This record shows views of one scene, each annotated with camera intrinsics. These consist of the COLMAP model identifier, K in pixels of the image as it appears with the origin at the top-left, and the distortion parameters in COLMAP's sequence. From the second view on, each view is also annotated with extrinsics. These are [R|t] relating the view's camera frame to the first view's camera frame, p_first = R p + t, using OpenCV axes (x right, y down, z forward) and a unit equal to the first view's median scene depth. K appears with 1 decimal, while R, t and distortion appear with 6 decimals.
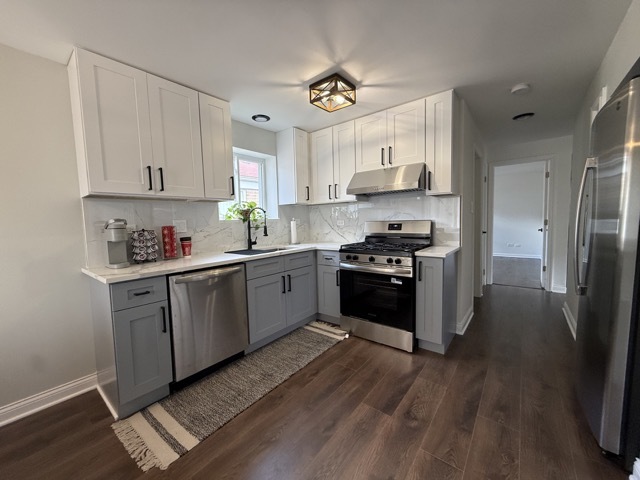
lens RADIAL K [[255.8, 0, 316.0], [0, 255.8, 238.0], [0, 0, 1]] dist [-0.001228, 0.000603]
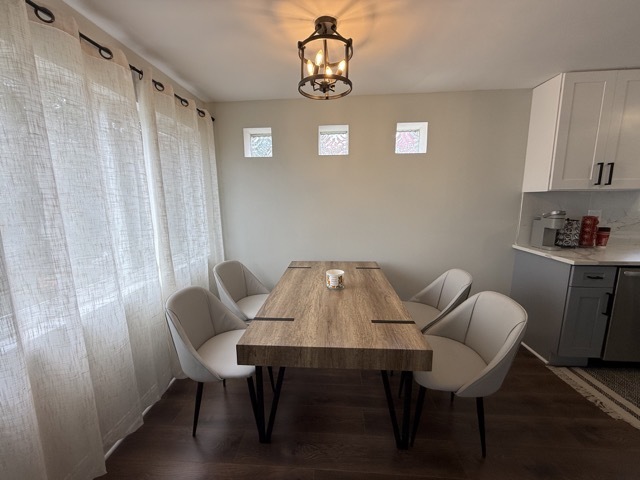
lens RADIAL K [[255.8, 0, 317.9], [0, 255.8, 237.5], [0, 0, 1]] dist [-0.001228, 0.000603]
pose [[0.575969, 0.154120, -0.802812, -0.354036], [-0.063168, 0.987521, 0.144261, -0.040161], [0.815027, -0.032377, 0.578517, -0.513369]]
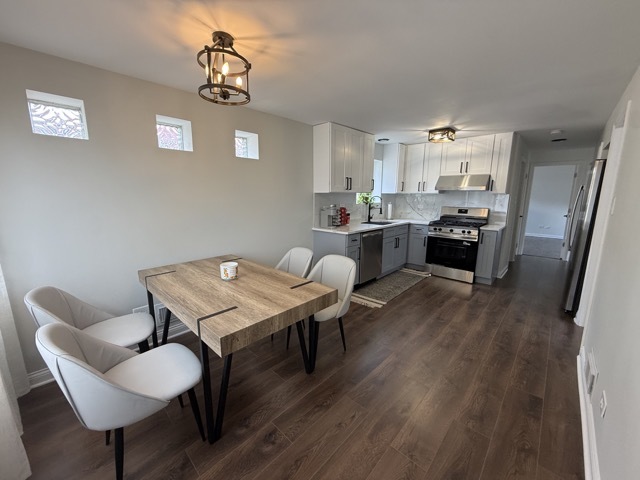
lens RADIAL K [[255.8, 0, 317.3], [0, 255.8, 237.8], [0, 0, 1]] dist [-0.001228, 0.000603]
pose [[0.996266, 0.045833, -0.073169, -0.596055], [-0.038256, 0.994070, 0.101793, -0.009602], [0.077400, -0.098613, 0.992111, -0.837300]]
